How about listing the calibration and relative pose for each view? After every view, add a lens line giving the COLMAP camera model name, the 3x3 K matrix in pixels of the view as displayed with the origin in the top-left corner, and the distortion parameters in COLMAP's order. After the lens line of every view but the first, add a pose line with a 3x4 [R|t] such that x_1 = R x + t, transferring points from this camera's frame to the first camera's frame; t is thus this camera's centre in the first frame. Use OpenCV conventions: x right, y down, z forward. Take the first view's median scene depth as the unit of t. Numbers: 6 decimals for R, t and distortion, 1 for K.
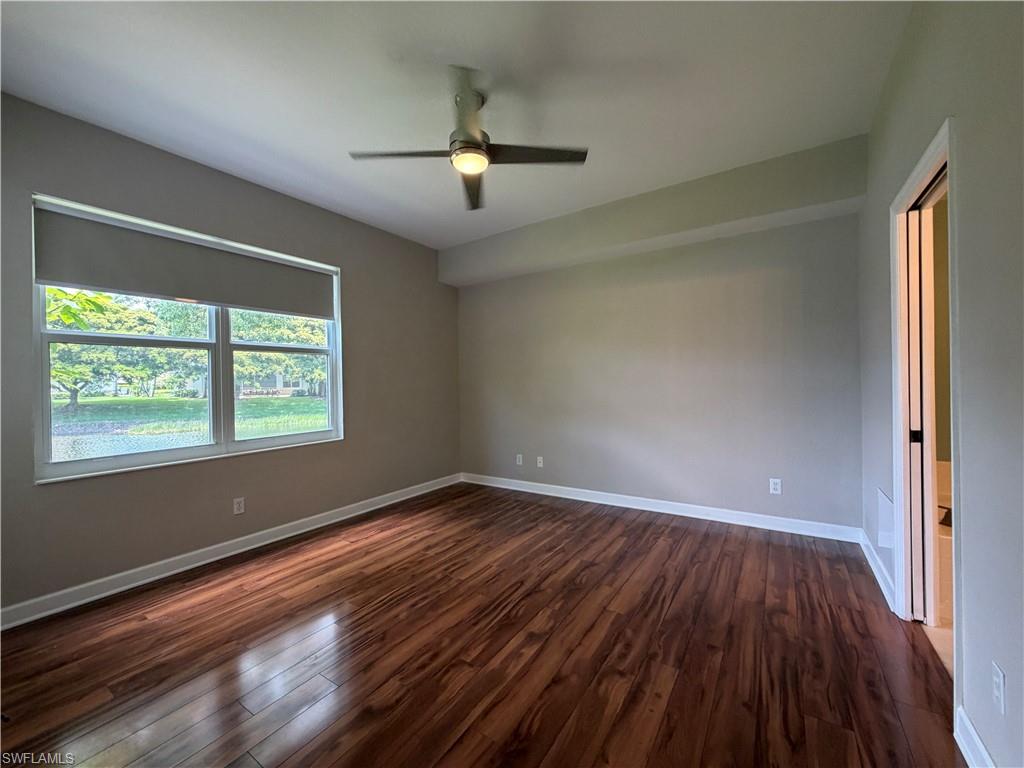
lens RADIAL K [[410.5, 0, 512.0], [0, 410.5, 384.0], [0, 0, 1]] dist [0.001463, 0.000183]
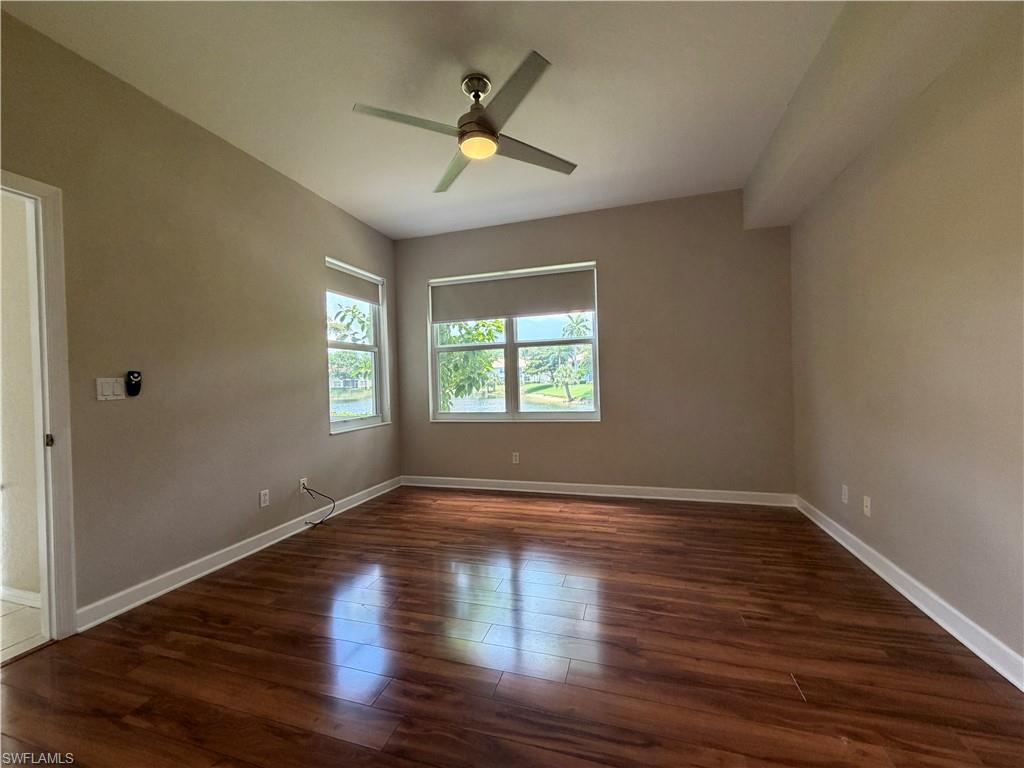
lens RADIAL K [[410.5, 0, 512.0], [0, 410.5, 384.0], [0, 0, 1]] dist [0.001463, 0.000183]
pose [[0.281563, 0.016405, -0.959402, 0.635138], [0.017406, 0.999602, 0.022200, 0.010696], [0.959385, -0.022950, 0.281166, 0.558409]]
